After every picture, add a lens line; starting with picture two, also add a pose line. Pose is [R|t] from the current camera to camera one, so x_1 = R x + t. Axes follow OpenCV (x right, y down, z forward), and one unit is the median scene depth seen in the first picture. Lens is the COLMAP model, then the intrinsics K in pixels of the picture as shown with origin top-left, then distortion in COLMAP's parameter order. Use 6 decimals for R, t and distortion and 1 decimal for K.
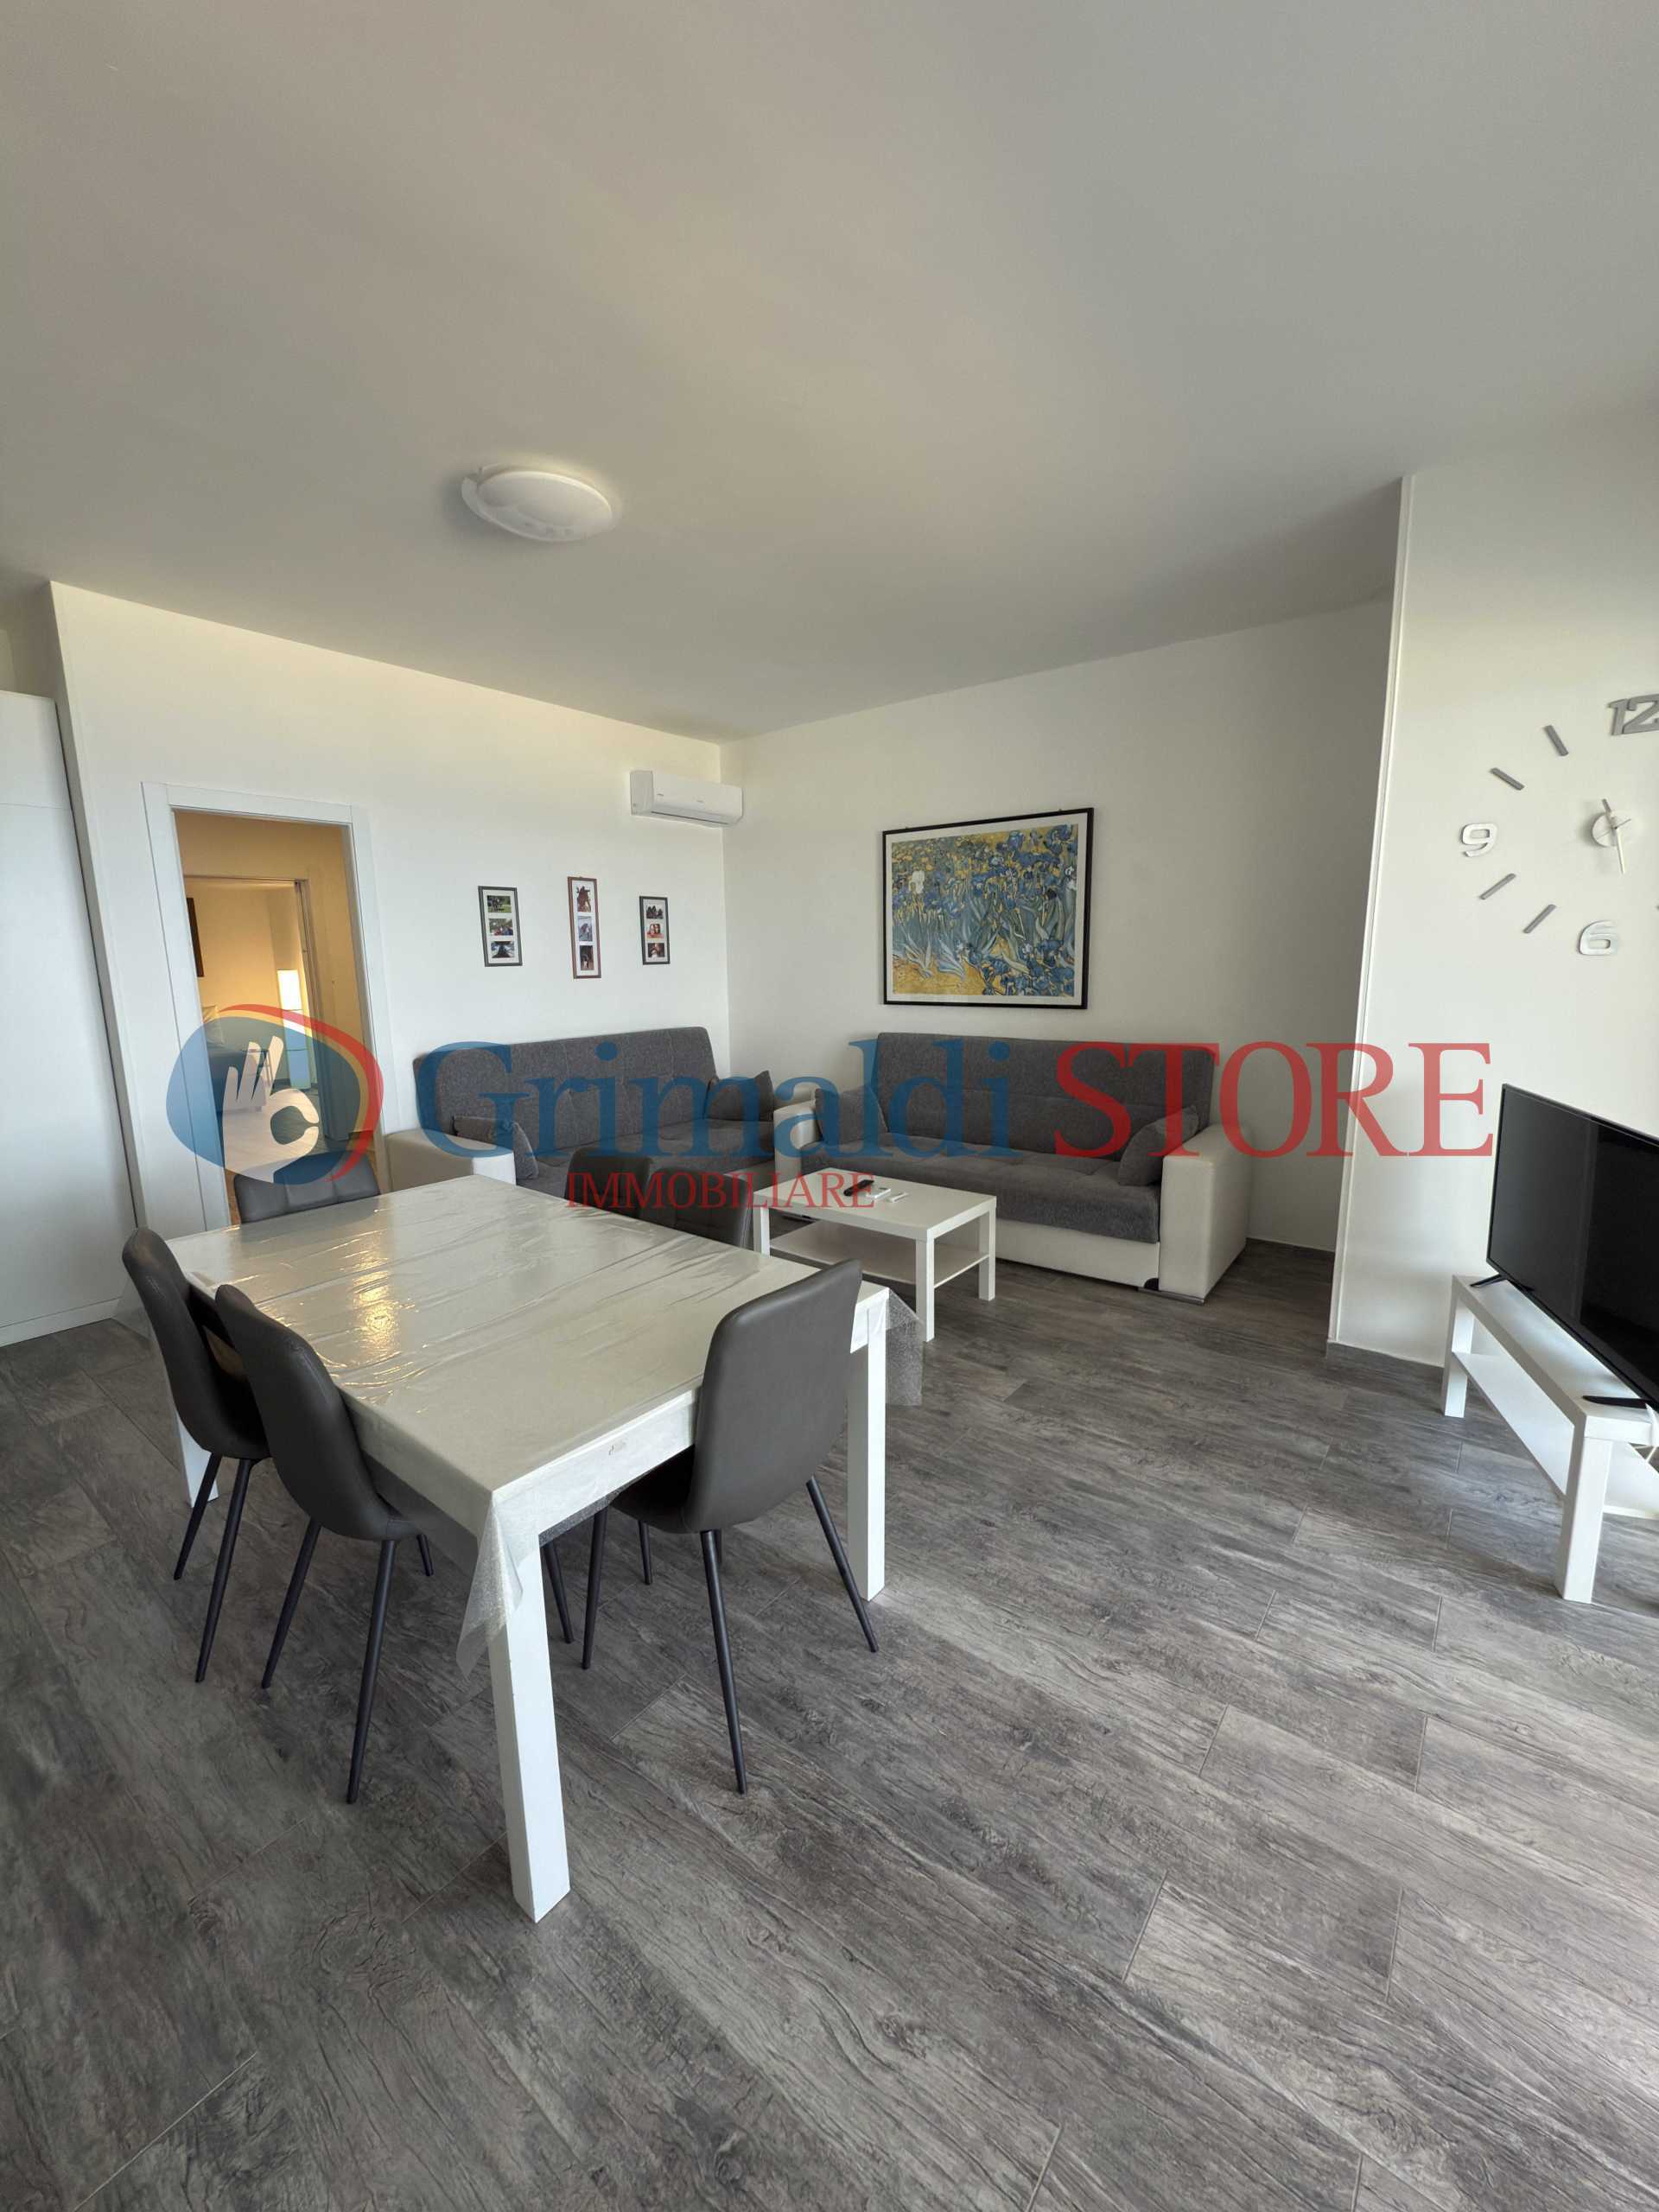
lens RADIAL K [[880.2, 0, 836.1], [0, 880.2, 1106.0], [0, 0, 1]] dist [-0.000952, 0.000923]
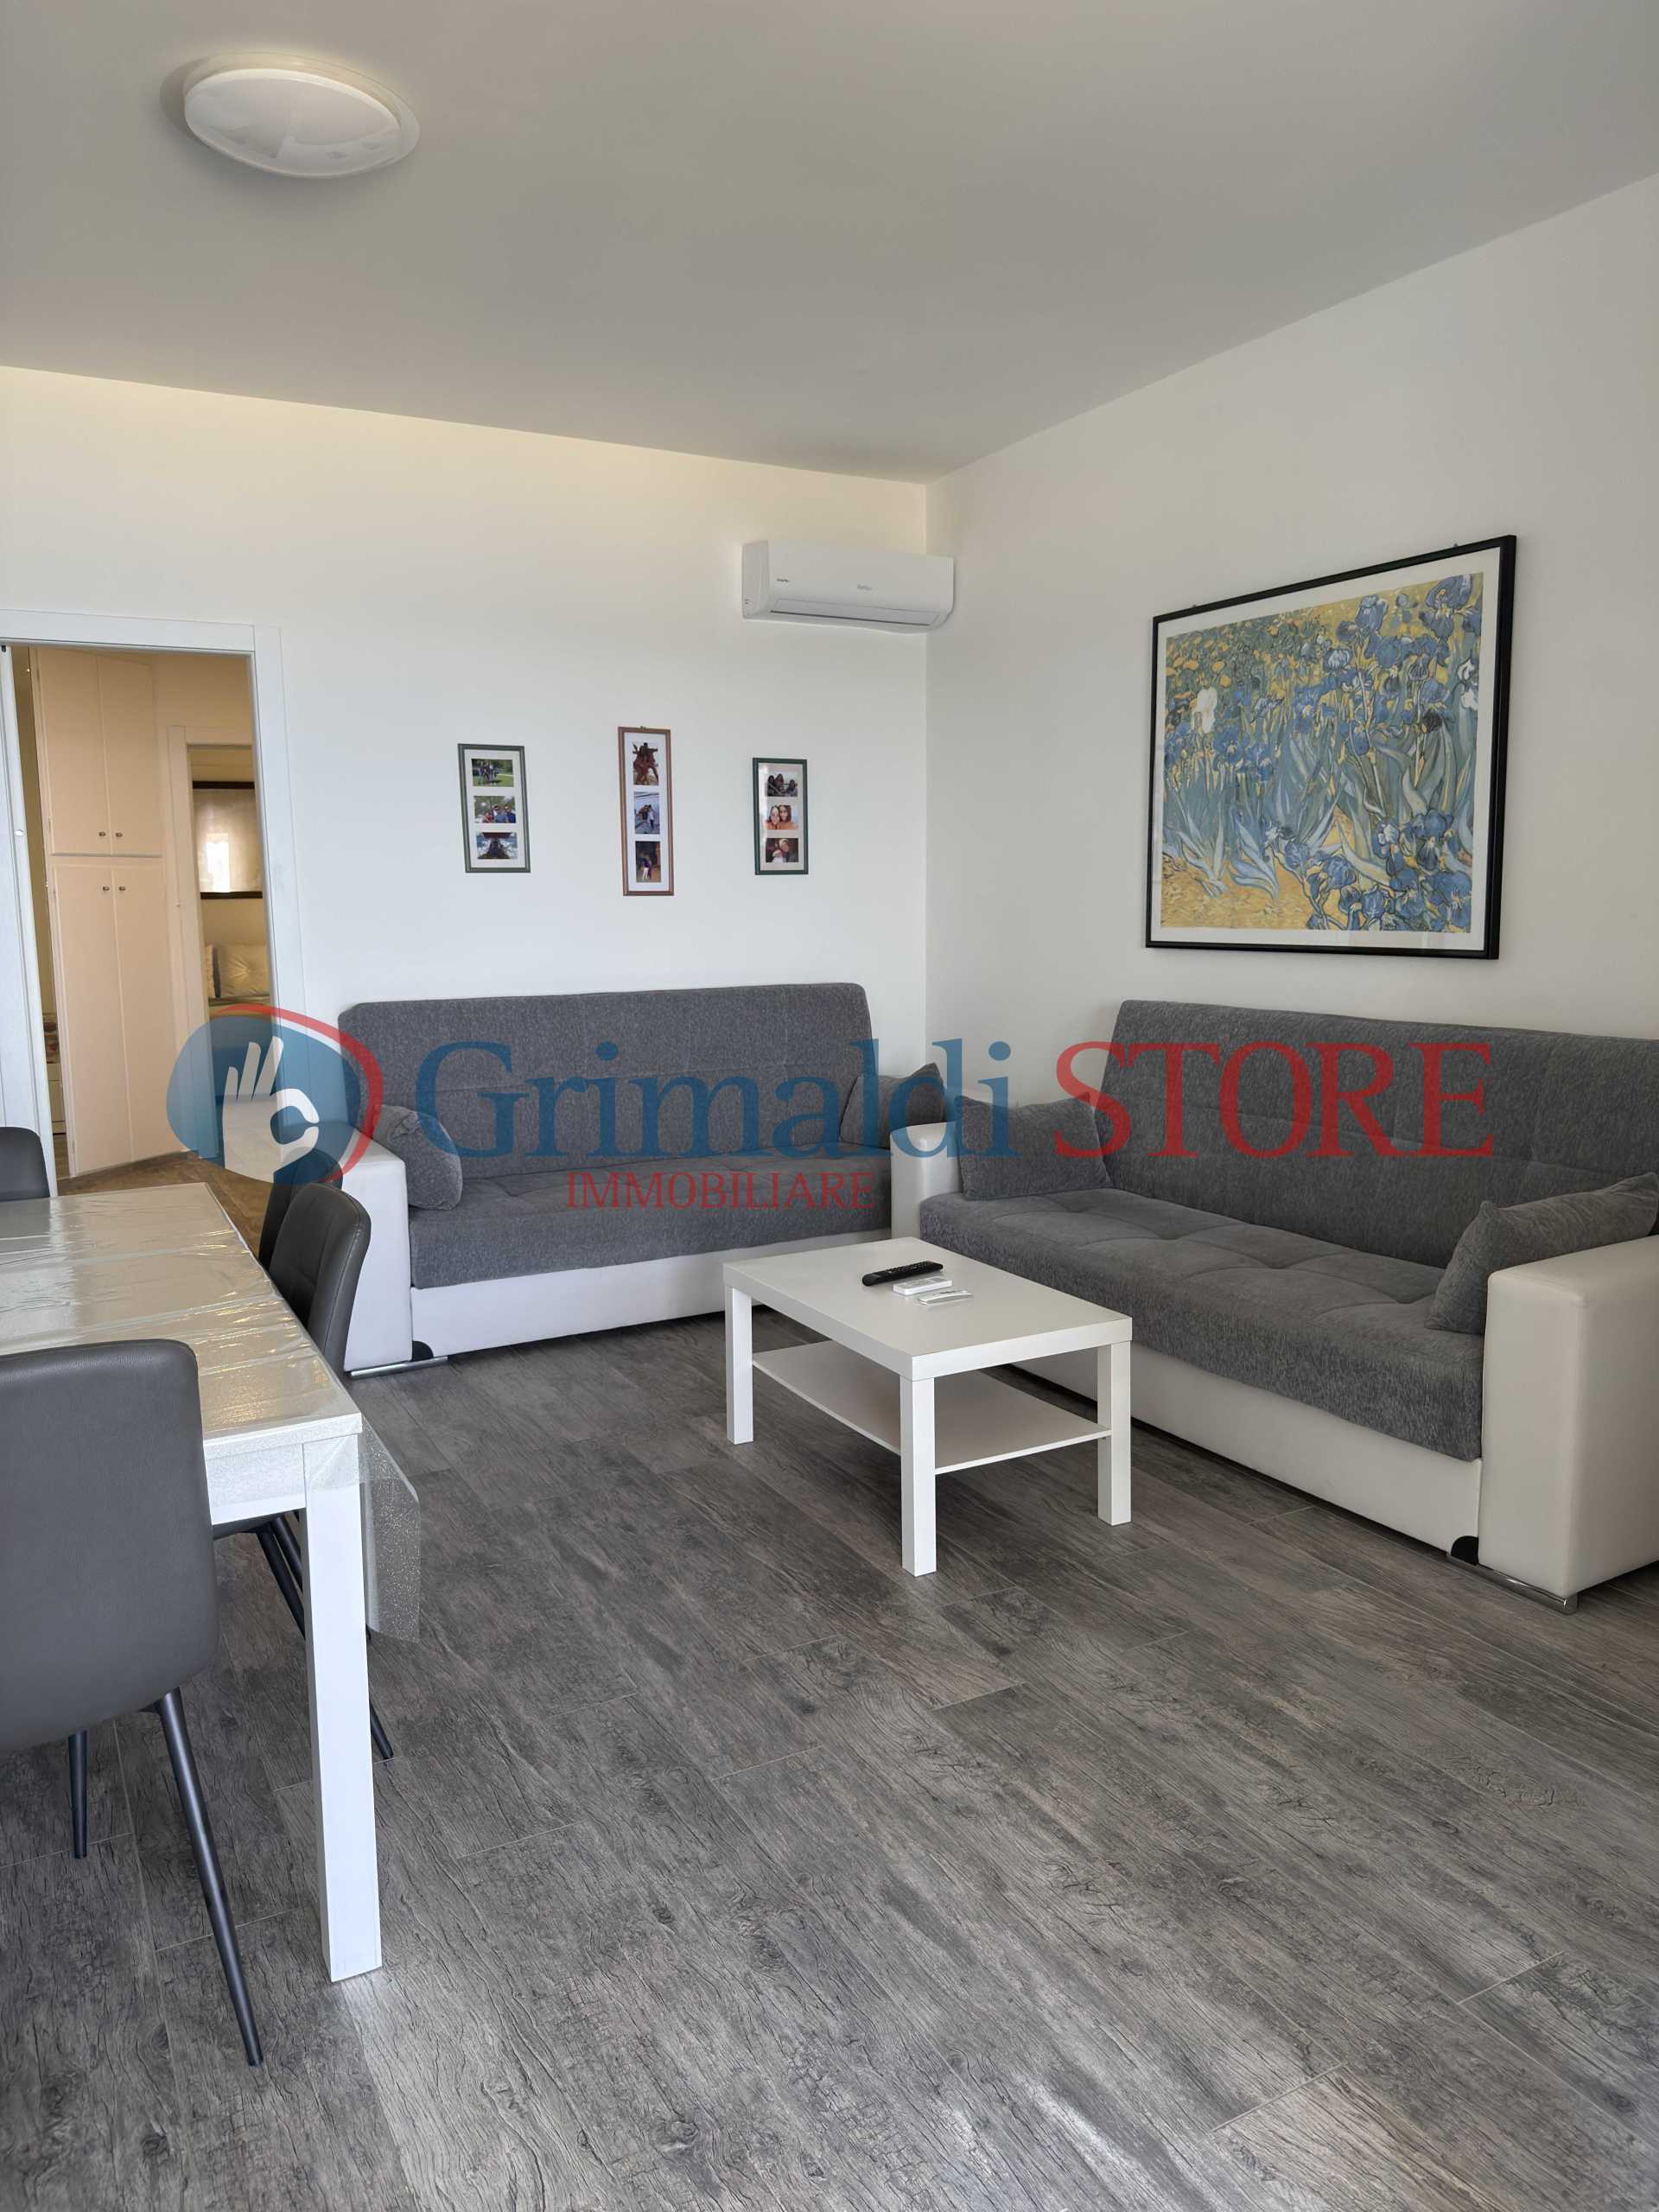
lens RADIAL K [[1567.2, 0, 838.0], [0, 1567.2, 1101.1], [0, 0, 1]] dist [0.037341, -0.035391]
pose [[0.917365, 0.055422, -0.394170, 0.291191], [-0.067351, 0.997593, -0.016483, 0.003979], [0.392307, 0.041668, 0.918890, 0.083054]]
